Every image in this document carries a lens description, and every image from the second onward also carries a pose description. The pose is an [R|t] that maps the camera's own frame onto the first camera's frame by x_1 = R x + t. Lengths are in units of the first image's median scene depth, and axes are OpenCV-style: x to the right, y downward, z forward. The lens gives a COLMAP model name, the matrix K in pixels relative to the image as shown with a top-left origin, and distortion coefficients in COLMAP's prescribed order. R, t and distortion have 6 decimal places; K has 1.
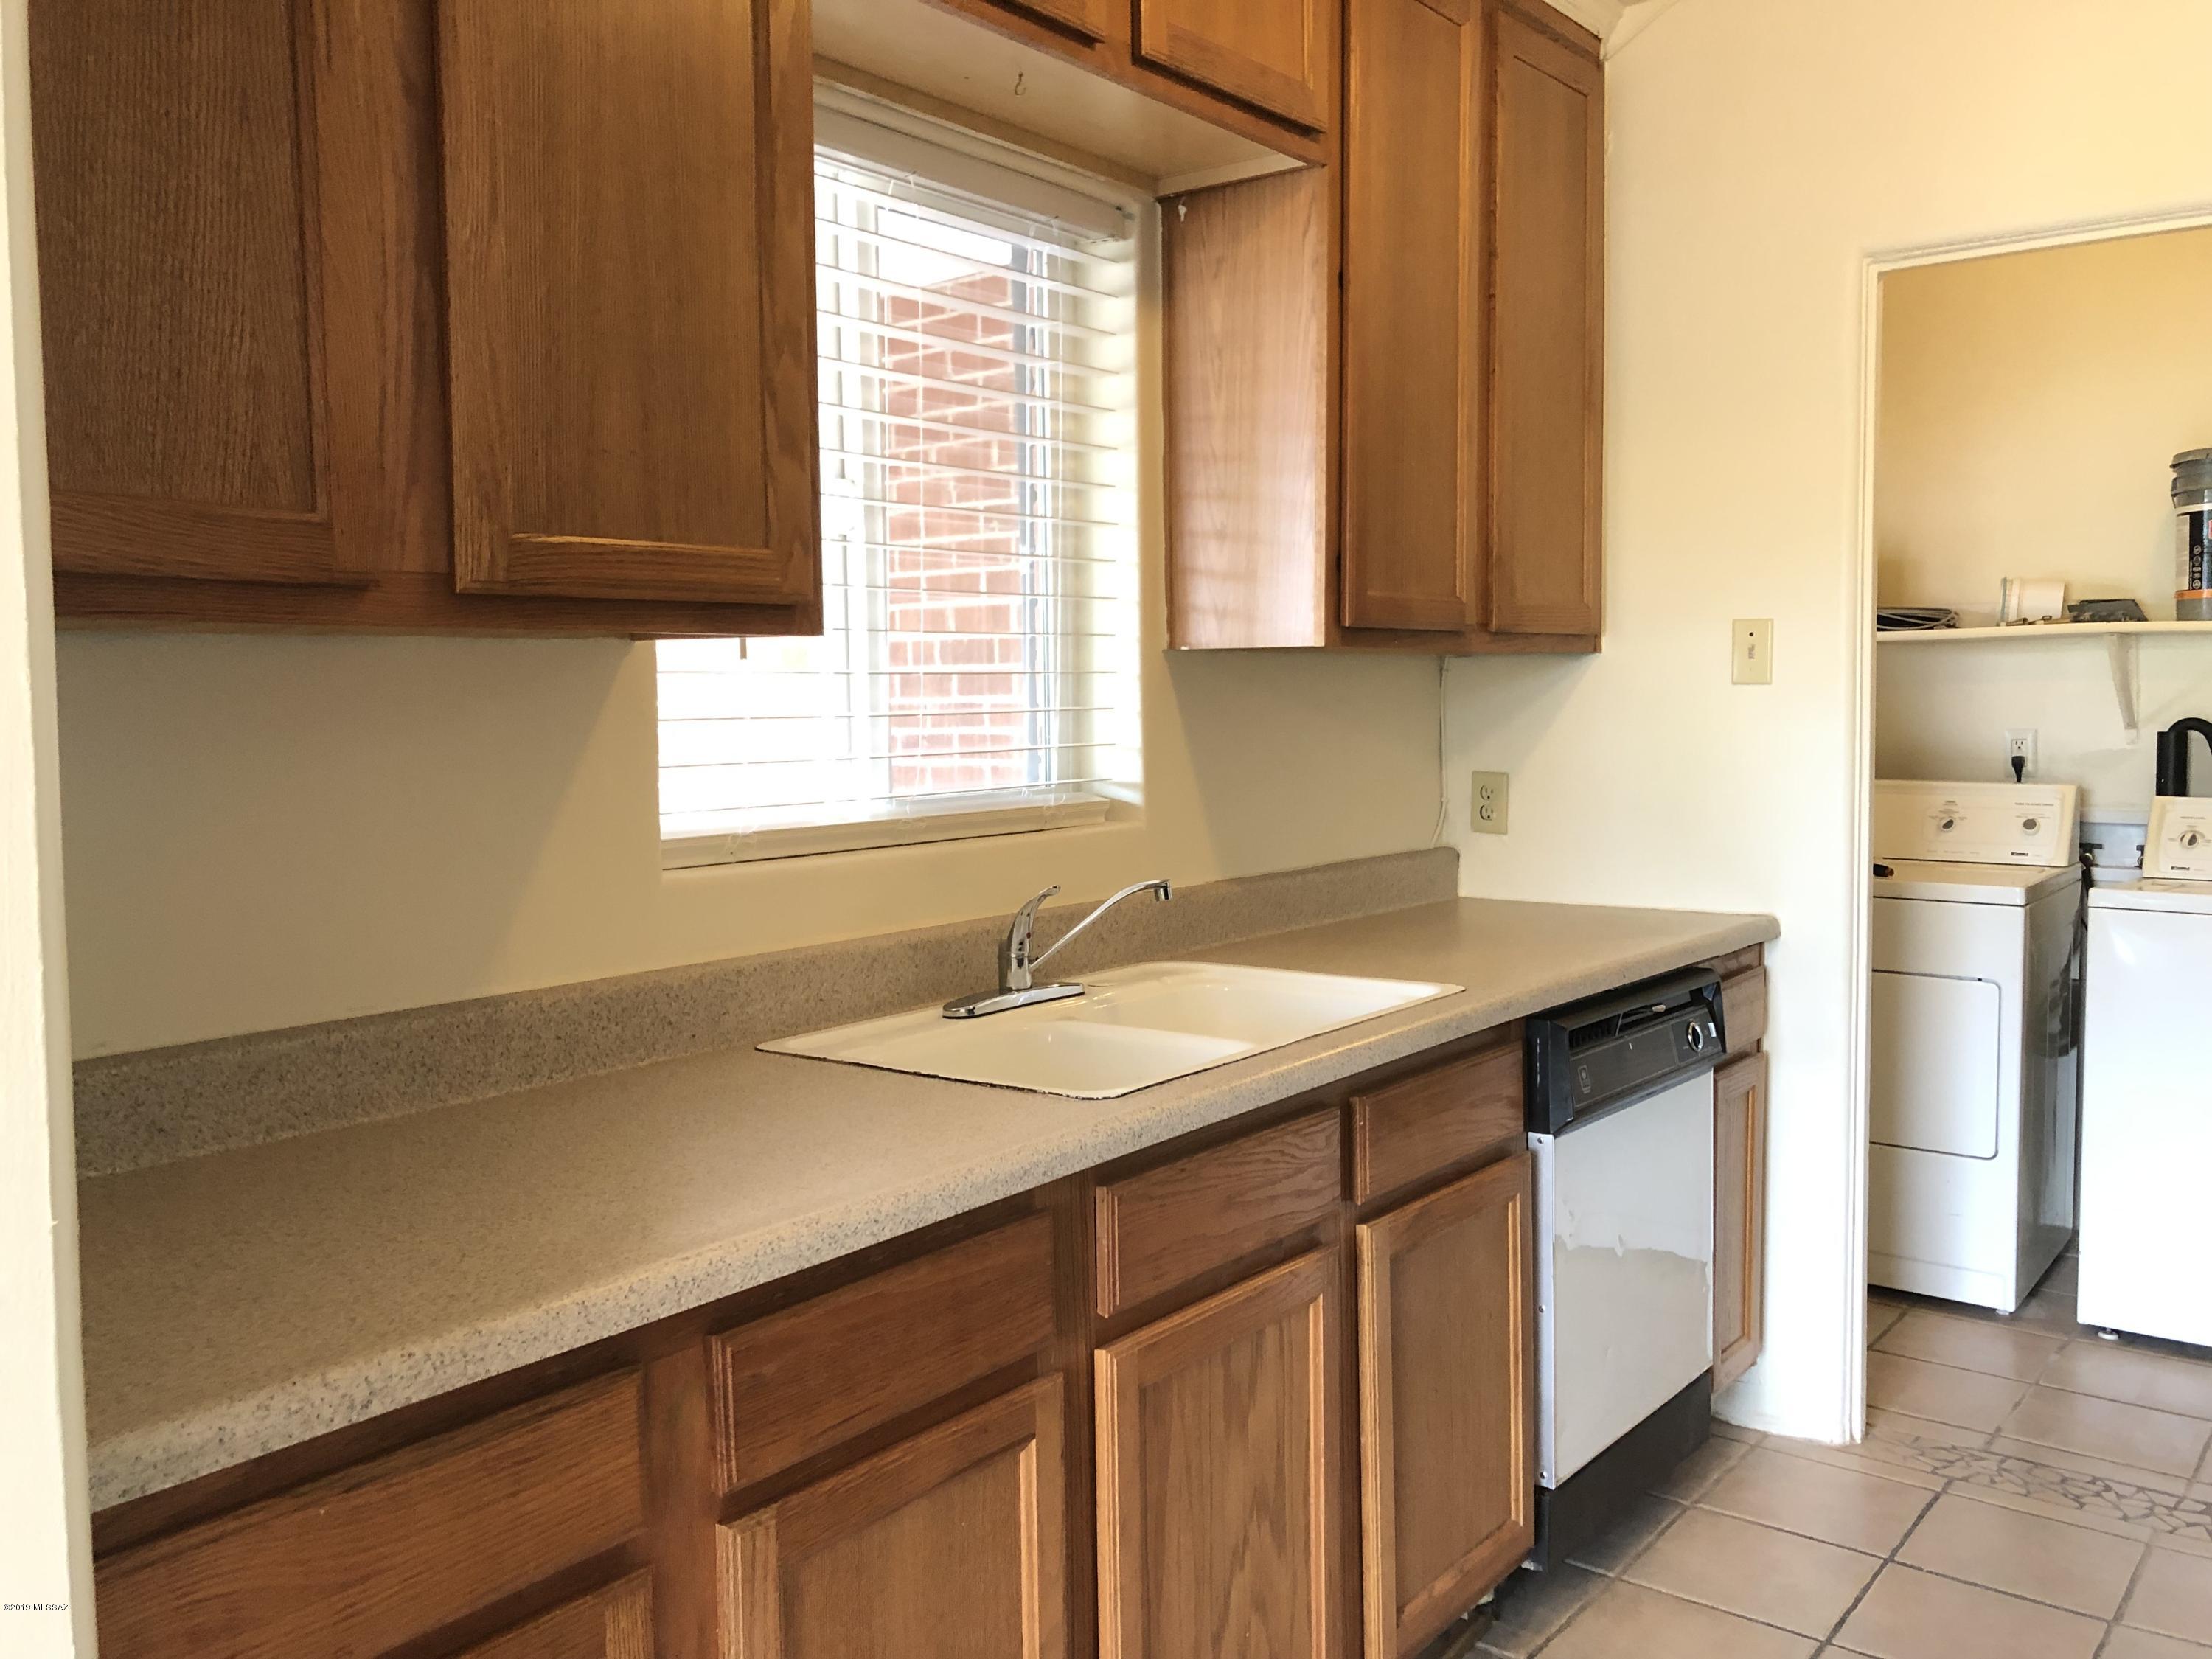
lens RADIAL K [[1811.2, 0, 1106.1], [0, 1811.2, 824.4], [0, 0, 1]] dist [0.029092, -0.004233]
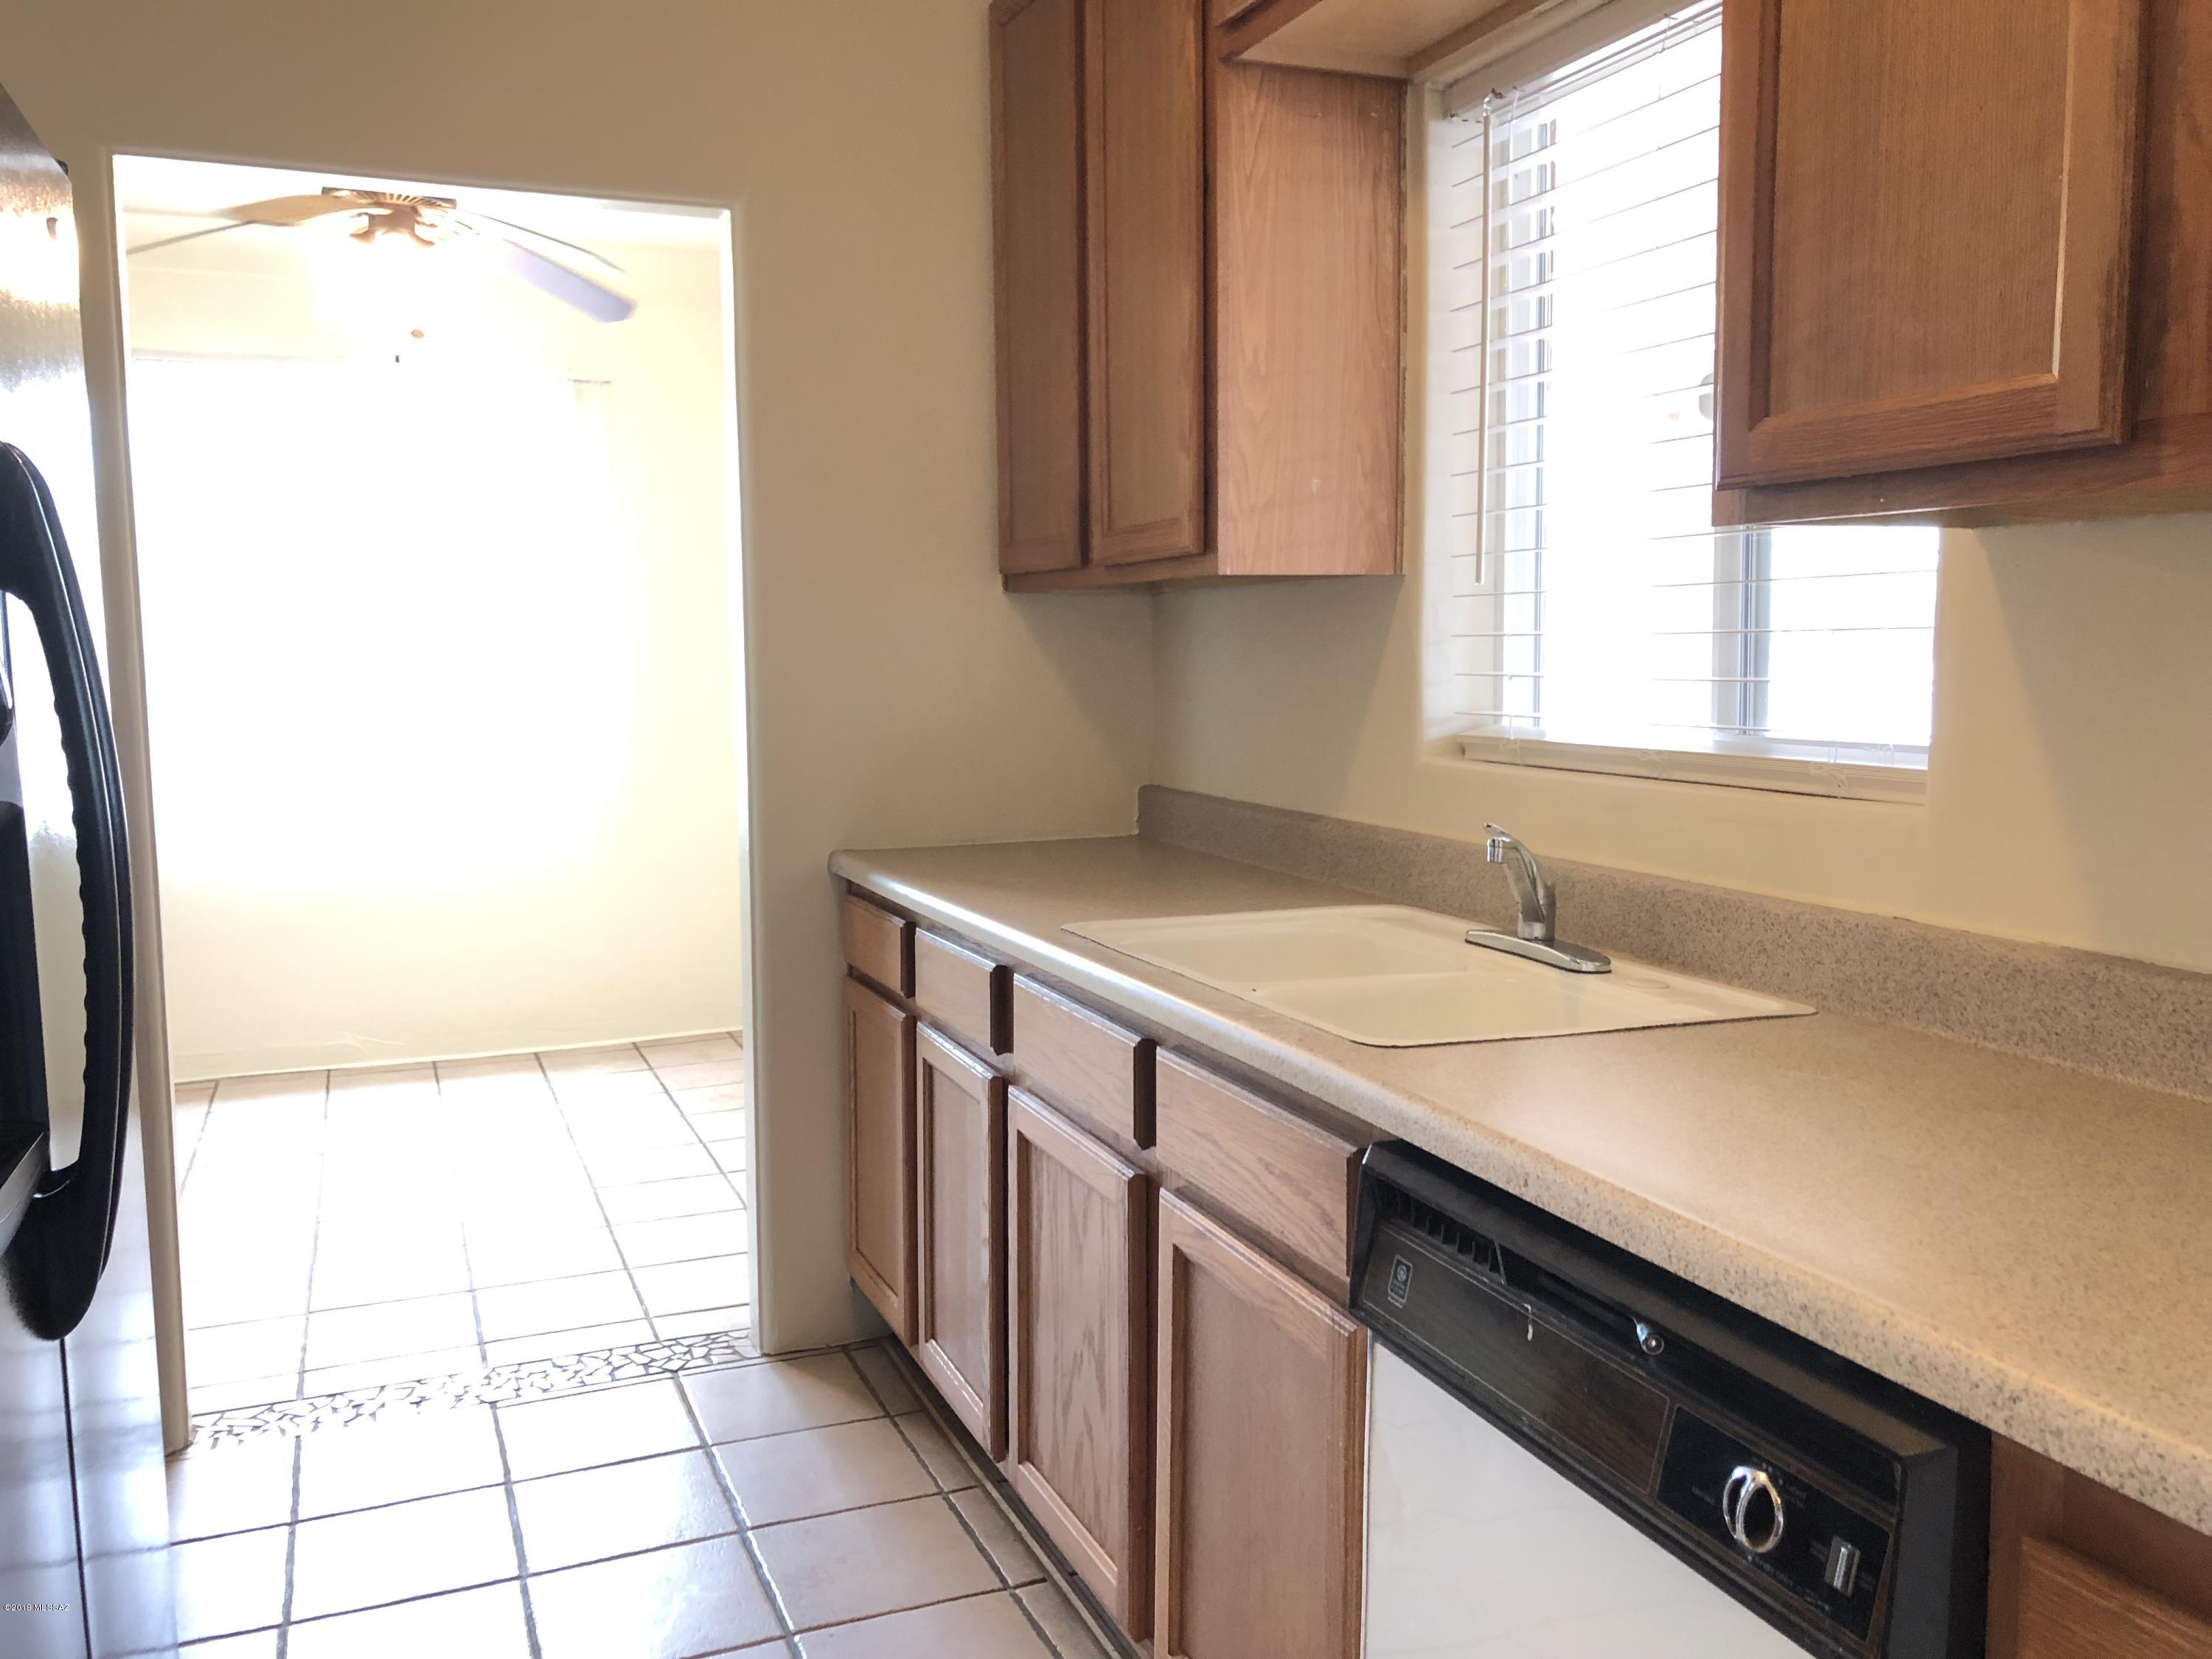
lens RADIAL K [[1811.2, 0, 1105.7], [0, 1811.2, 830.1], [0, 0, 1]] dist [0.029092, -0.004233]
pose [[-0.491145, 0.097182, -0.865640, 0.659823], [-0.058613, 0.987818, 0.144154, -0.057616], [0.869104, 0.121539, -0.479465, 1.077810]]
